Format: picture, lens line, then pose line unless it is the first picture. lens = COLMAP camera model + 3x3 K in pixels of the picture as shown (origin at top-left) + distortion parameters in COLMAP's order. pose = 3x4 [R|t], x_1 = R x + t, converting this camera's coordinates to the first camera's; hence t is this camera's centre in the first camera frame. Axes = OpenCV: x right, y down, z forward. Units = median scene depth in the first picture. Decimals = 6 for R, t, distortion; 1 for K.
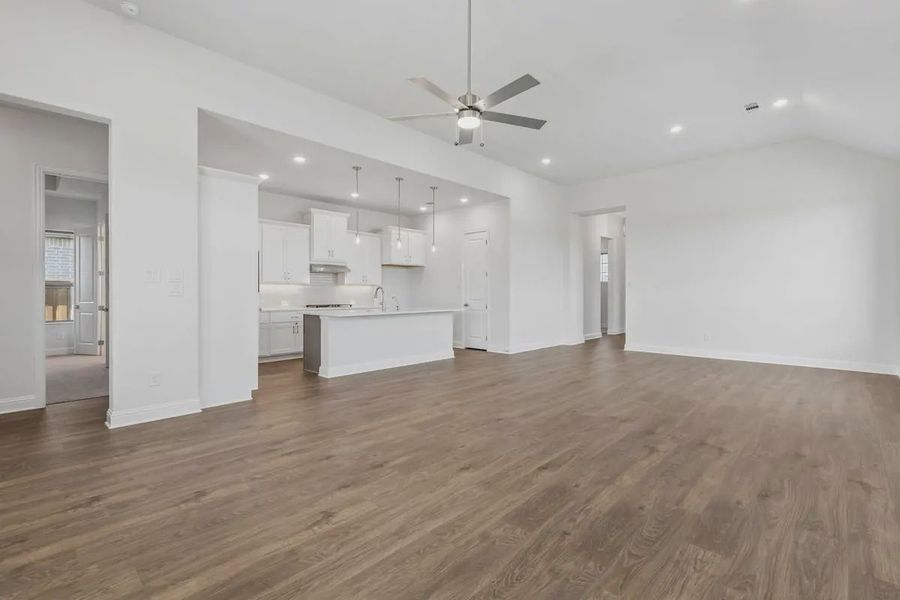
lens RADIAL K [[426.8, 0, 454.7], [0, 426.8, 292.5], [0, 0, 1]] dist [0.002087, -0.000048]
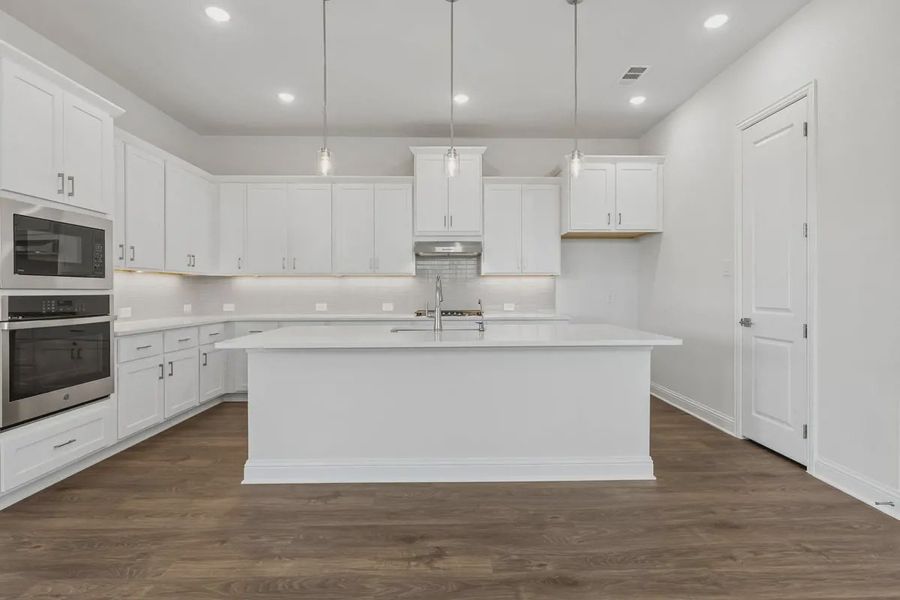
lens RADIAL K [[426.8, 0, 454.7], [0, 426.8, 292.5], [0, 0, 1]] dist [0.002087, -0.000048]
pose [[0.691963, 0.002100, -0.721930, 0.131336], [0.003612, 0.999973, 0.006370, 0.000282], [0.721924, -0.007016, 0.691937, 0.625178]]
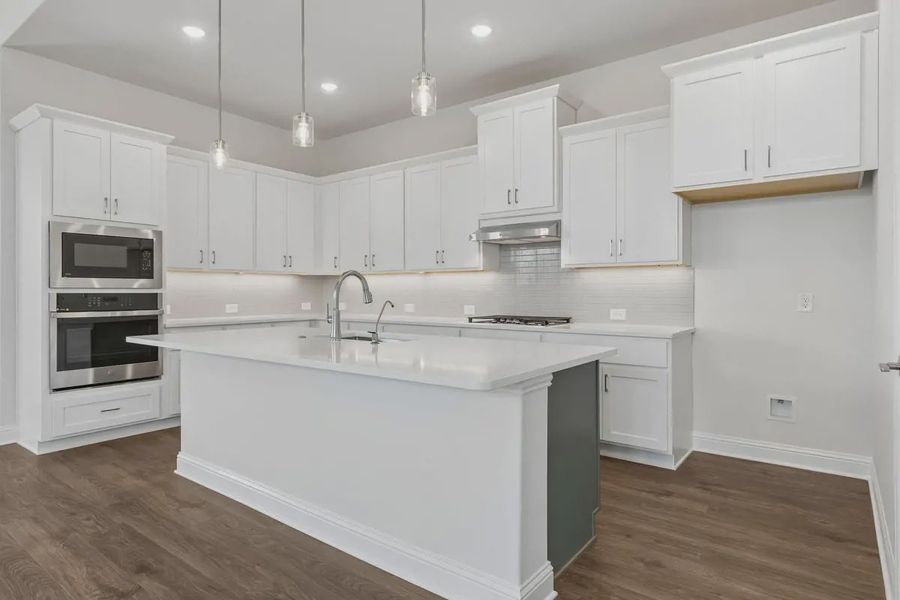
lens RADIAL K [[506.6, 0, 454.6], [0, 506.6, 290.8], [0, 0, 1]] dist [0.005609, 0.001408]
pose [[0.101228, 0.001010, -0.994863, 0.152928], [0.003446, 0.999993, 0.001366, 0.000661], [0.994857, -0.003566, 0.101224, 0.701736]]
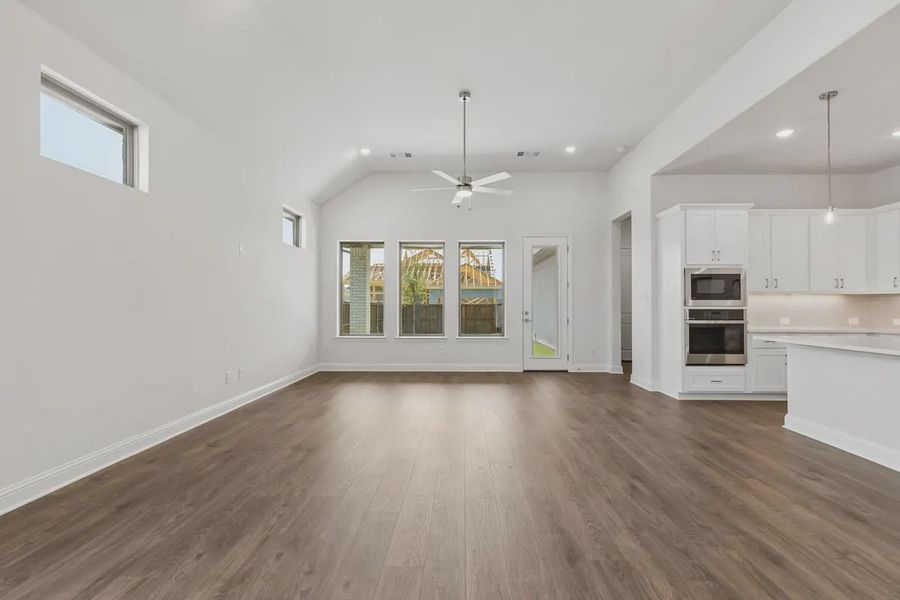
lens RADIAL K [[406.1, 0, 456.3], [0, 406.1, 301.3], [0, 0, 1]] dist [-0.000017, -0.000064]
pose [[-0.749289, -0.006996, -0.662206, 0.206597], [0.003165, 0.999895, -0.014145, -0.000116], [0.662235, -0.012695, -0.749188, 0.682439]]
